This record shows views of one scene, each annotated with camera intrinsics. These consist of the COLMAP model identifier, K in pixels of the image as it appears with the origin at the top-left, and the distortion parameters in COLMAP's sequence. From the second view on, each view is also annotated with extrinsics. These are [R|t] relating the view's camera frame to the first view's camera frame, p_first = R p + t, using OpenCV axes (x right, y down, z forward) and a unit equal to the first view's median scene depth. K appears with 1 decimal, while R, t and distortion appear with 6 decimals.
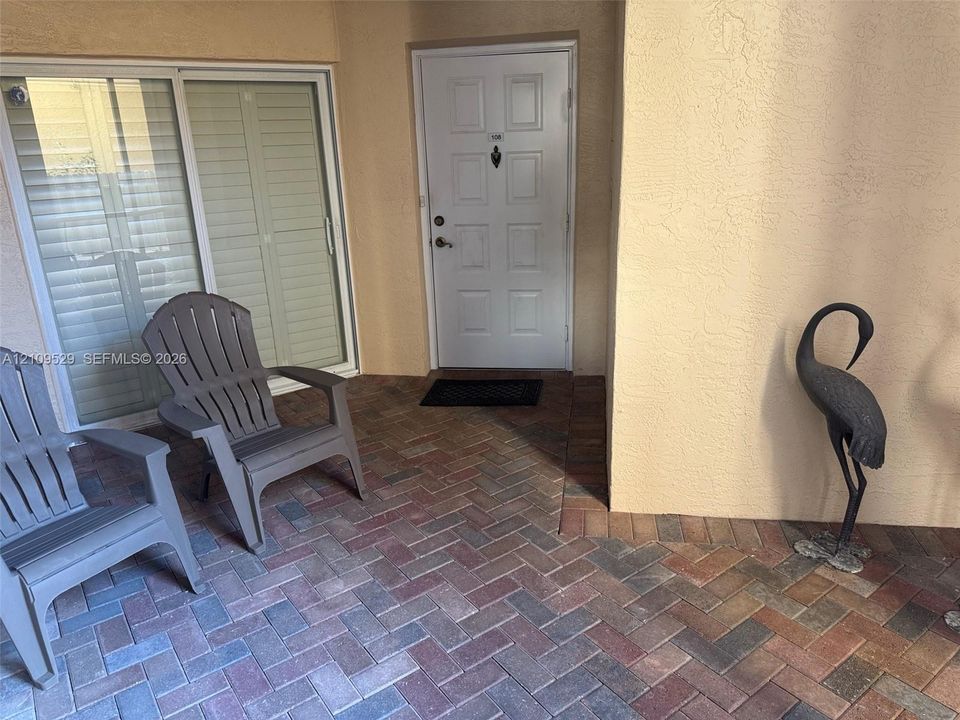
lens RADIAL K [[672.3, 0, 480.0], [0, 672.3, 360.0], [0, 0, 1]] dist [0.084015, -0.129008]
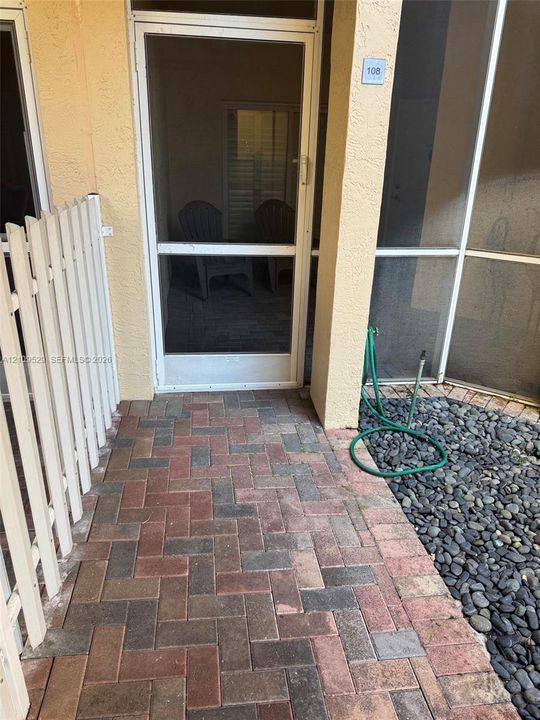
lens RADIAL K [[504.2, 0, 270.0], [0, 504.2, 360.0], [0, 0, 1]] dist [0.084015, -0.129008]
pose [[0.874499, 0.230571, -0.426719, 0.411378], [-0.204698, 0.973040, 0.106266, 0.232875], [0.439716, -0.005581, 0.898119, -0.585680]]
